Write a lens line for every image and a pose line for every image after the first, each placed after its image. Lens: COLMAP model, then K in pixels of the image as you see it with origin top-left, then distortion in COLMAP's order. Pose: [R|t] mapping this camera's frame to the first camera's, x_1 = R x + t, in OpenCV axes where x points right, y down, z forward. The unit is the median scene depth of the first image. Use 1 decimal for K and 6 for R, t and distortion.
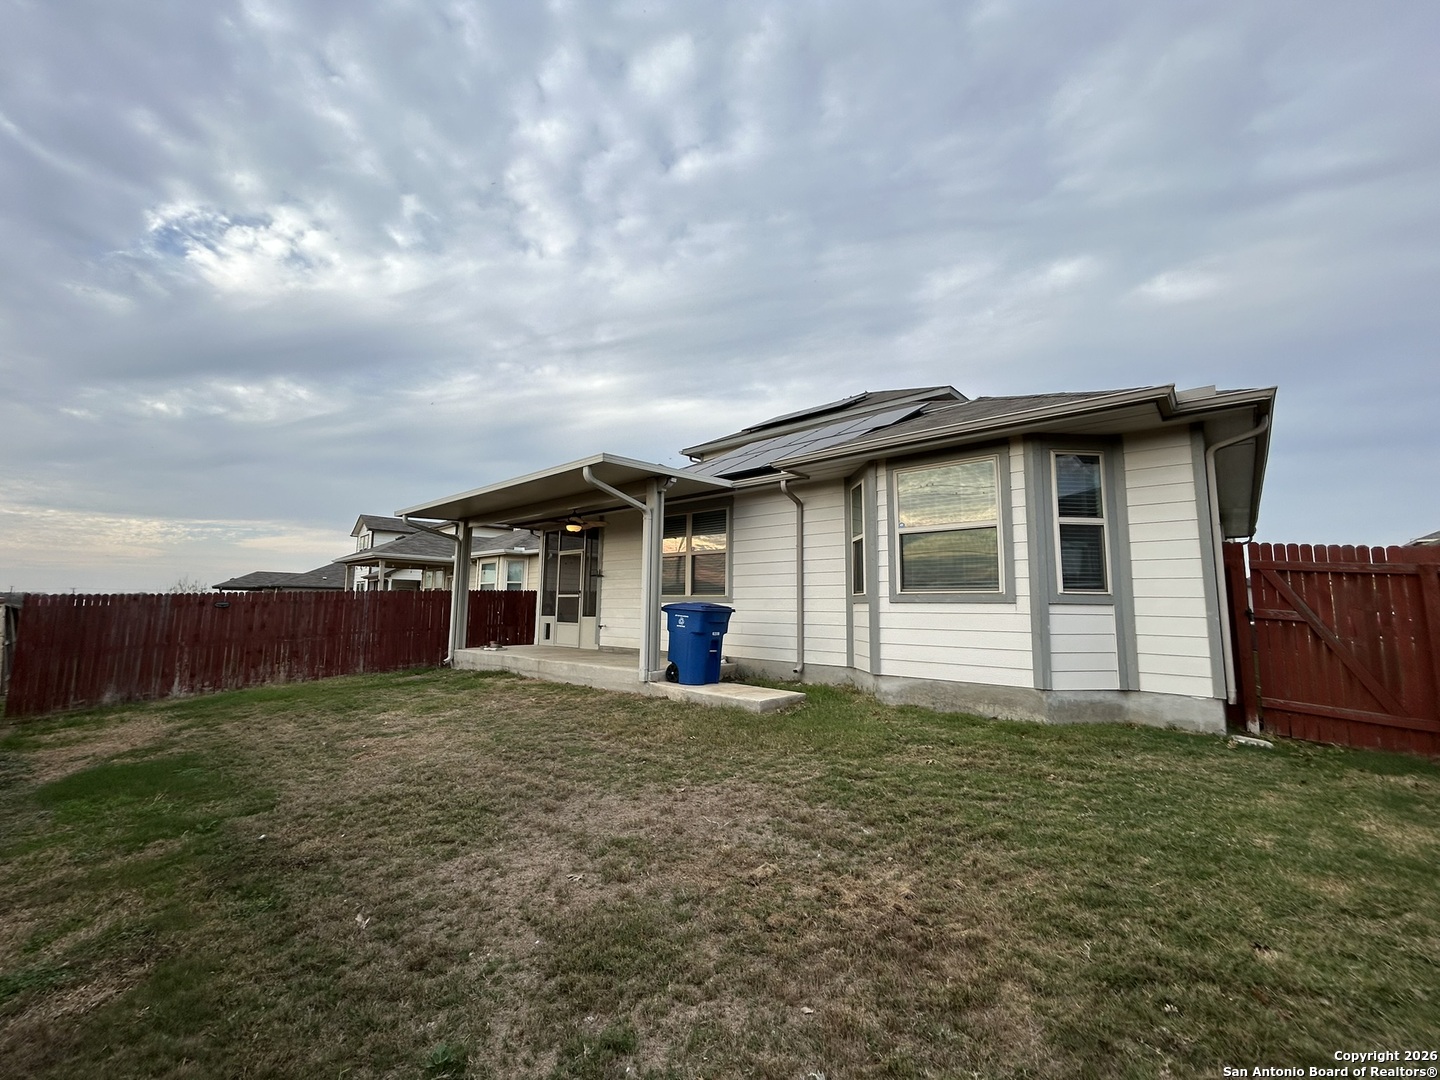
lens RADIAL K [[582.6, 0, 723.7], [0, 582.6, 534.7], [0, 0, 1]] dist [-0.000292, 0.000281]
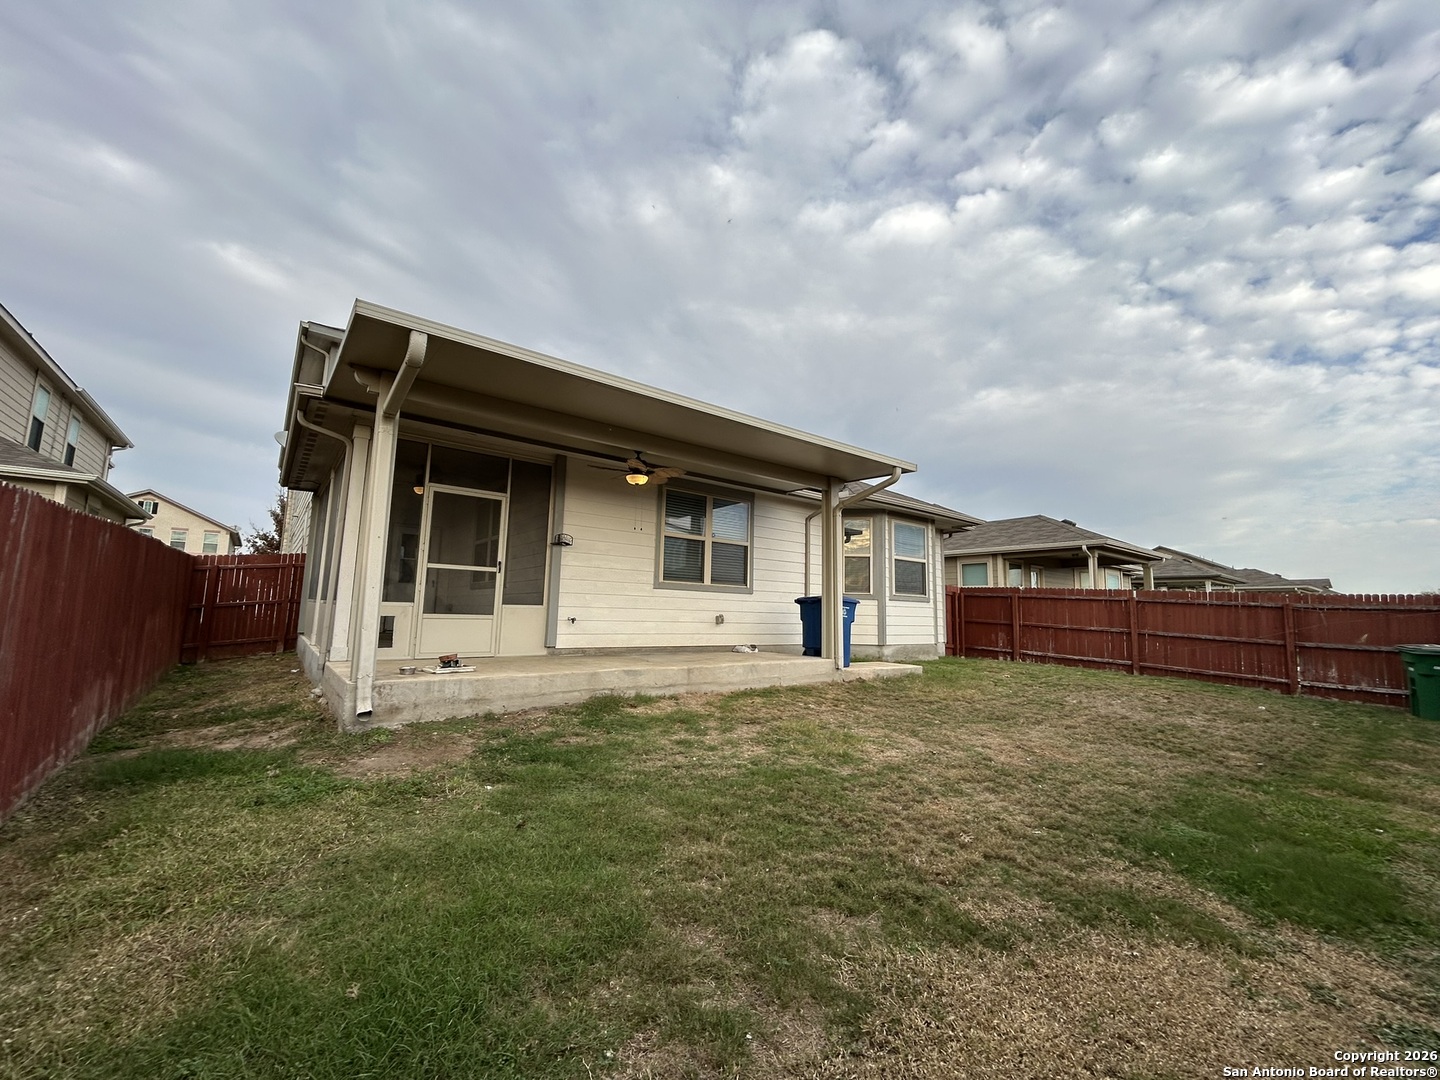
lens RADIAL K [[582.6, 0, 723.7], [0, 582.6, 534.7], [0, 0, 1]] dist [-0.000292, 0.000281]
pose [[0.174181, 0.121553, 0.977183, -1.000963], [-0.149537, 0.984108, -0.095759, 0.115175], [-0.973293, -0.129446, 0.189590, 0.829090]]
